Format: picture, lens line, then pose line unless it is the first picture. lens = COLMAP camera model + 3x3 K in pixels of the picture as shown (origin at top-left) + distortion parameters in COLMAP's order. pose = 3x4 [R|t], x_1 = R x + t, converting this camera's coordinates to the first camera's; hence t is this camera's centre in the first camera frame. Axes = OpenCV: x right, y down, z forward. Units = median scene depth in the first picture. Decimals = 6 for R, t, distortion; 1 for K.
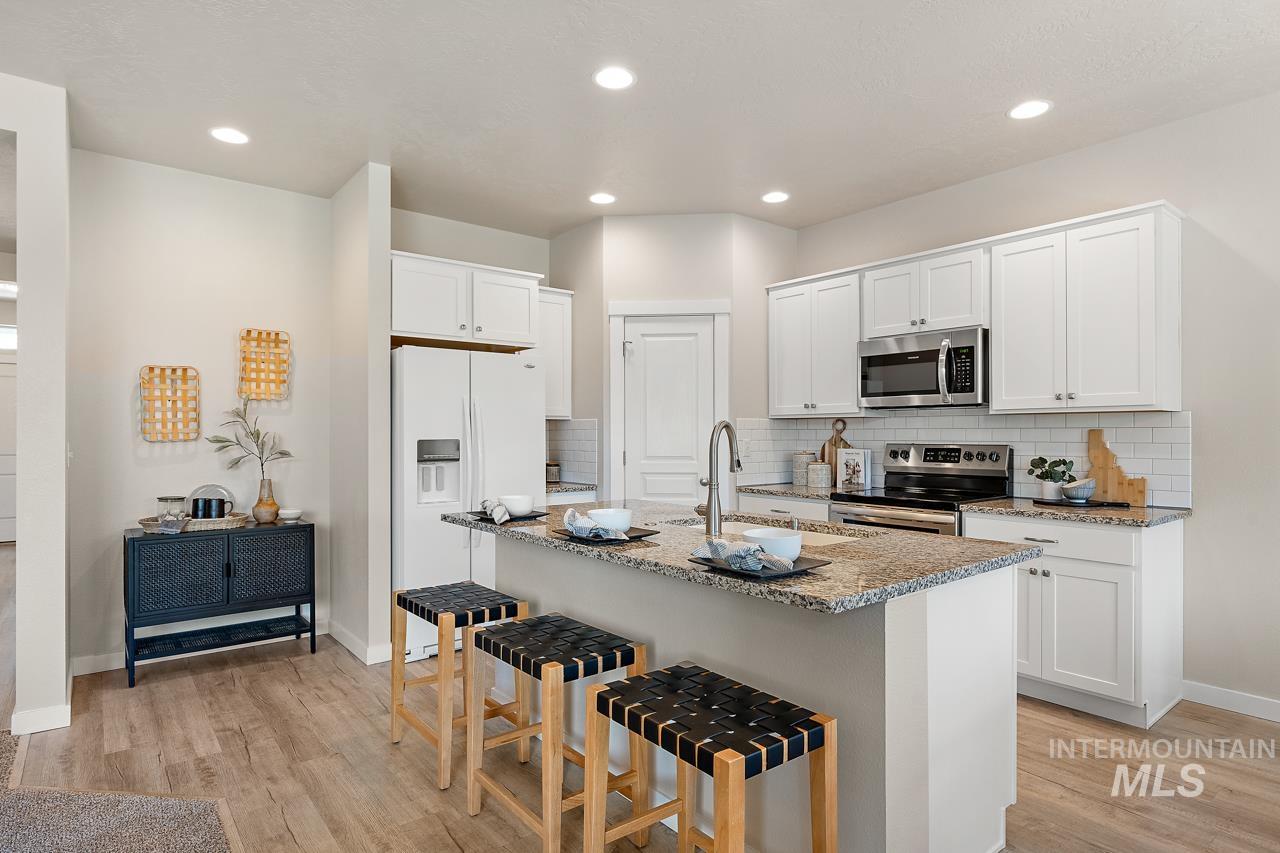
lens RADIAL K [[687.3, 0, 640.8], [0, 687.3, 433.7], [0, 0, 1]] dist [-0.001301, 0.000472]
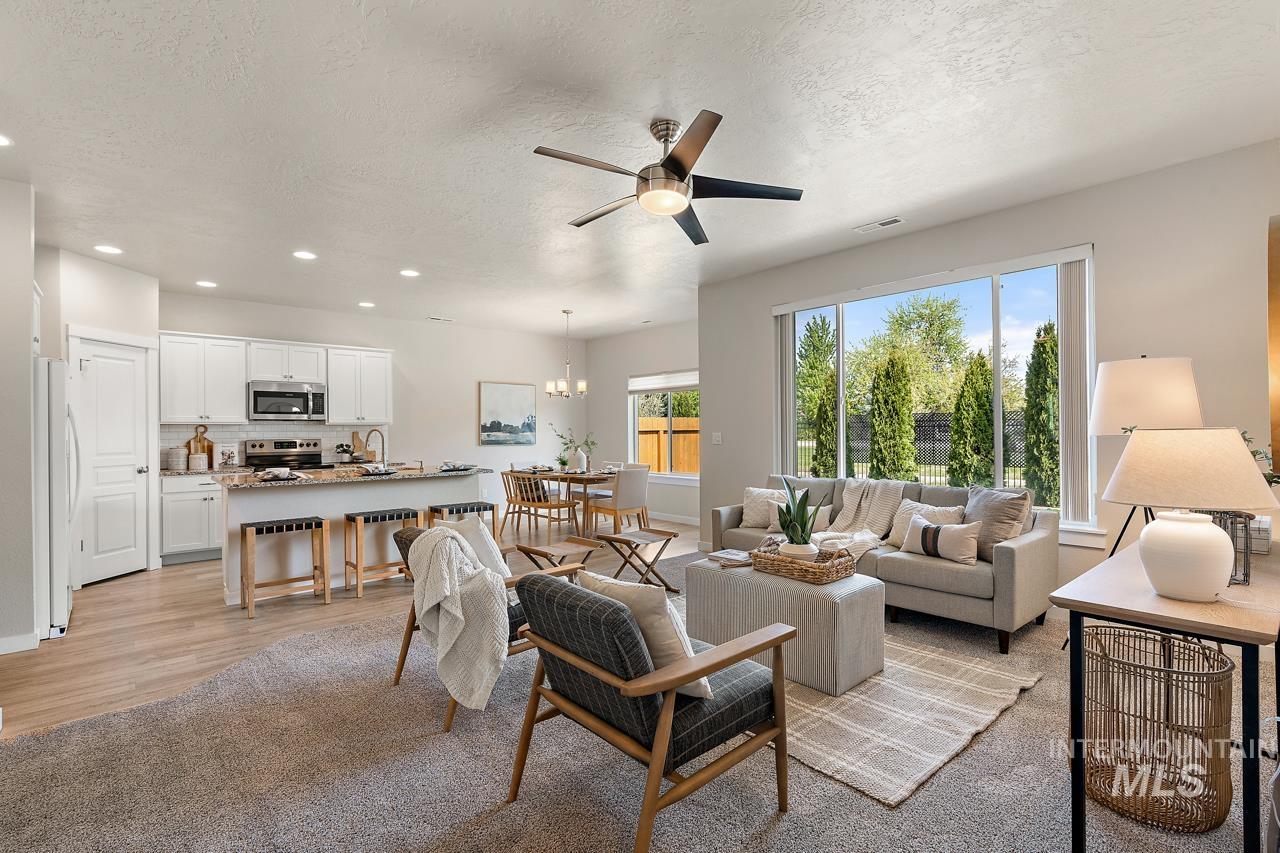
lens RADIAL K [[585.8, 0, 640.0], [0, 585.8, 426.5], [0, 0, 1]] dist [-0.004677, -0.001075]
pose [[-0.045566, 0.009174, 0.998919, -1.306435], [0.008206, 0.999928, -0.008809, 0.001805], [-0.998928, 0.007796, -0.045638, 0.082040]]
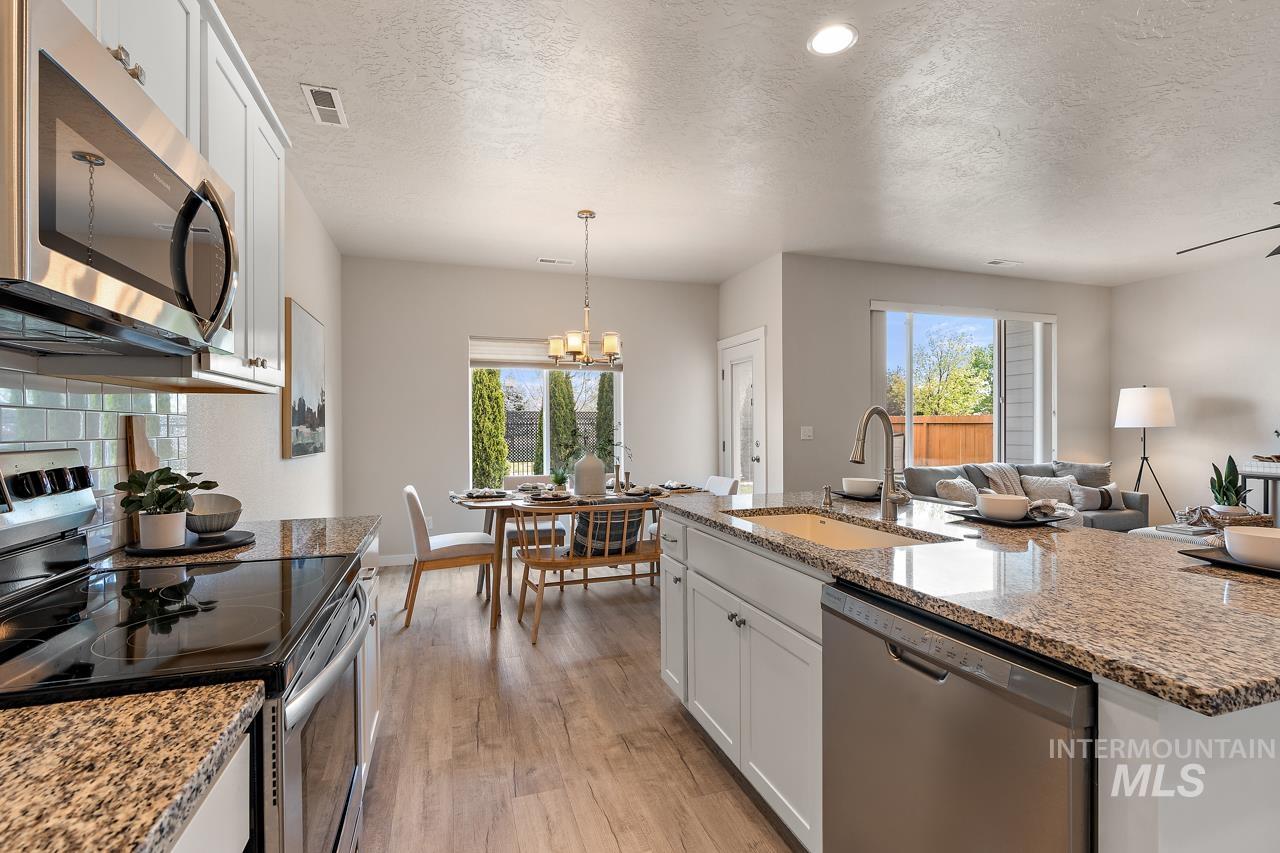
lens RADIAL K [[585.8, 0, 640.0], [0, 585.8, 426.5], [0, 0, 1]] dist [-0.004677, -0.001075]
pose [[-0.938262, 0.005810, 0.345876, 0.093679], [0.006013, 0.999982, -0.000486, 0.004469], [-0.345873, 0.001624, -0.938280, 1.184812]]
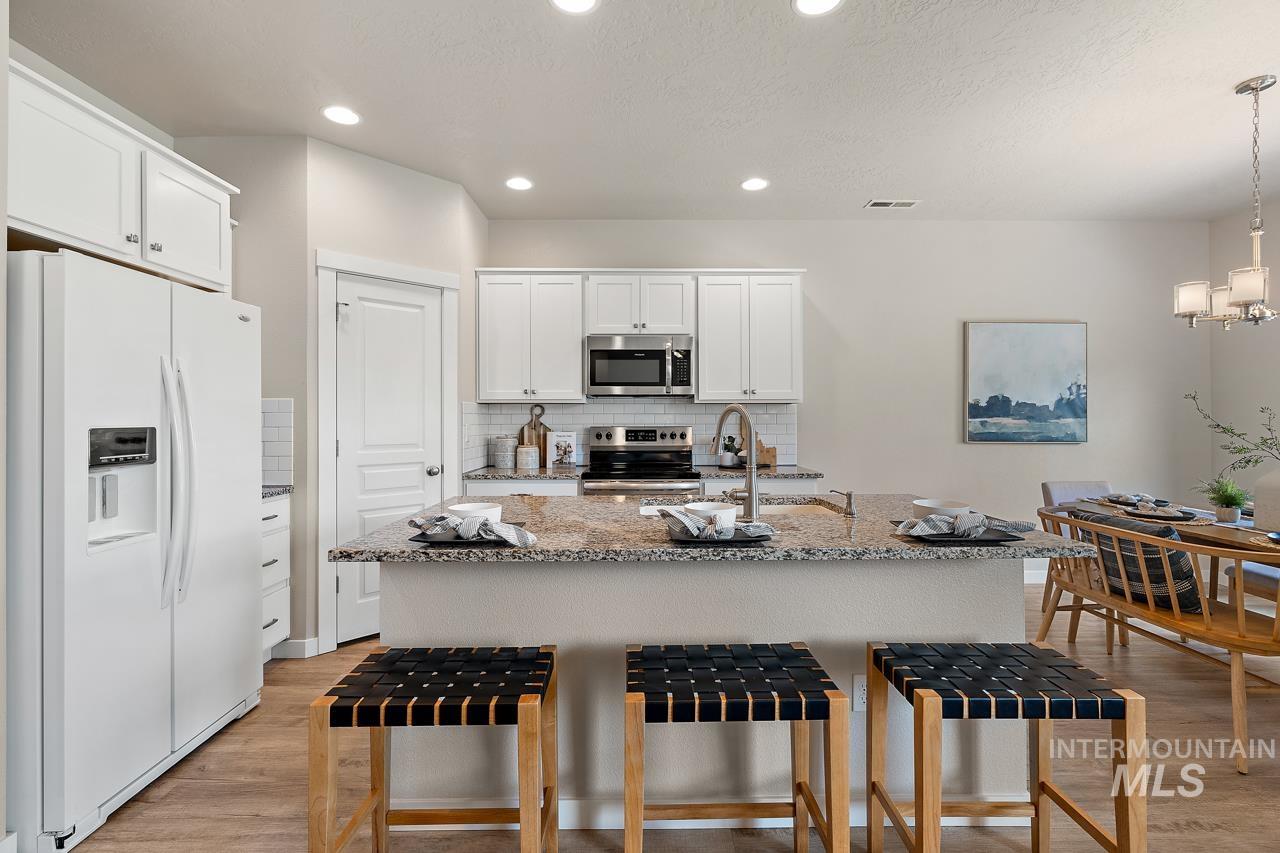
lens RADIAL K [[584.0, 0, 640.8], [0, 584.0, 415.6], [0, 0, 1]] dist [-0.009480, 0.000853]
pose [[0.620388, 0.004359, 0.784283, -0.402283], [0.000721, 0.999981, -0.006128, 0.002110], [-0.784294, 0.004367, 0.620374, 0.365048]]
